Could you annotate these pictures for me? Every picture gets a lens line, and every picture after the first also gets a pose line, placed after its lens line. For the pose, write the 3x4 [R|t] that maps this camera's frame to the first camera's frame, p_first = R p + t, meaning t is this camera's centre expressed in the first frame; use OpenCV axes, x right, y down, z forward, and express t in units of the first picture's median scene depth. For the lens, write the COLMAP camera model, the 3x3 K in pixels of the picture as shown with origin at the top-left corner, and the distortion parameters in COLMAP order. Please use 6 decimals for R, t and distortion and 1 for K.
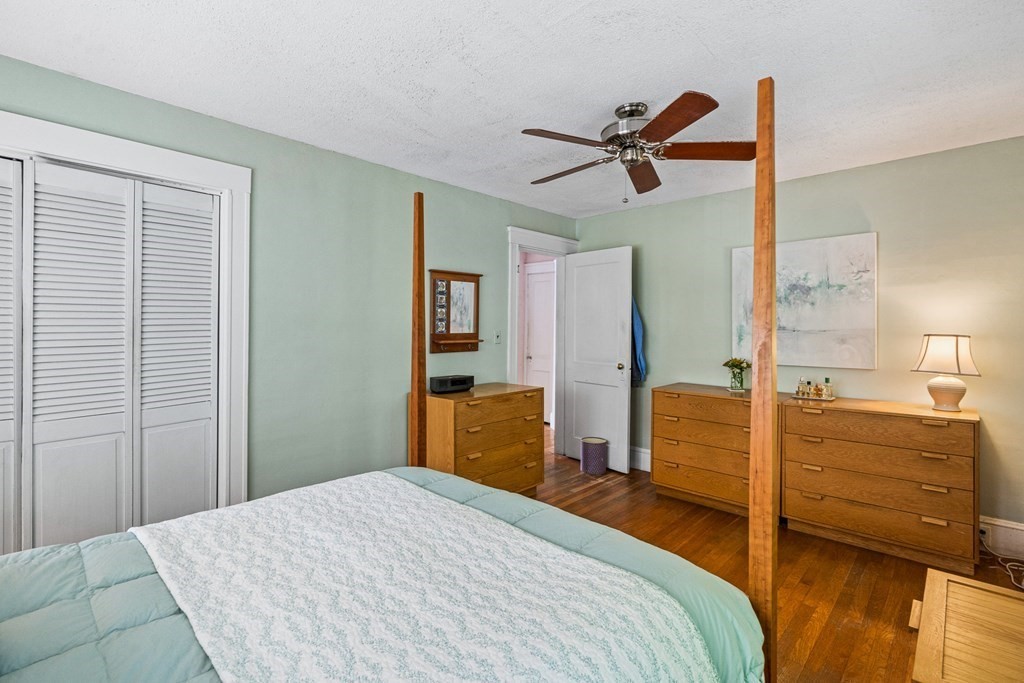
lens RADIAL K [[478.1, 0, 505.4], [0, 478.1, 330.9], [0, 0, 1]] dist [-0.000239, -0.000162]
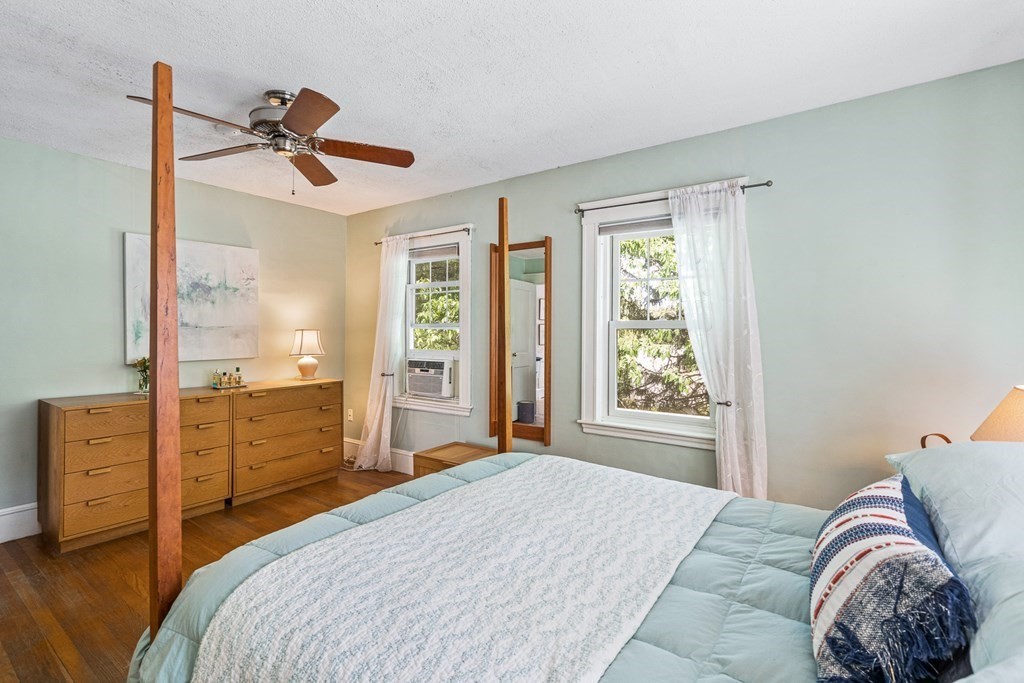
lens RADIAL K [[475.3, 0, 512.0], [0, 475.3, 341.5], [0, 0, 1]] dist [0.001440, 0.000819]
pose [[-0.155800, -0.027637, 0.987402, -0.558241], [0.004051, 0.999582, 0.028618, 0.004593], [-0.987780, 0.008458, -0.155622, 0.507820]]
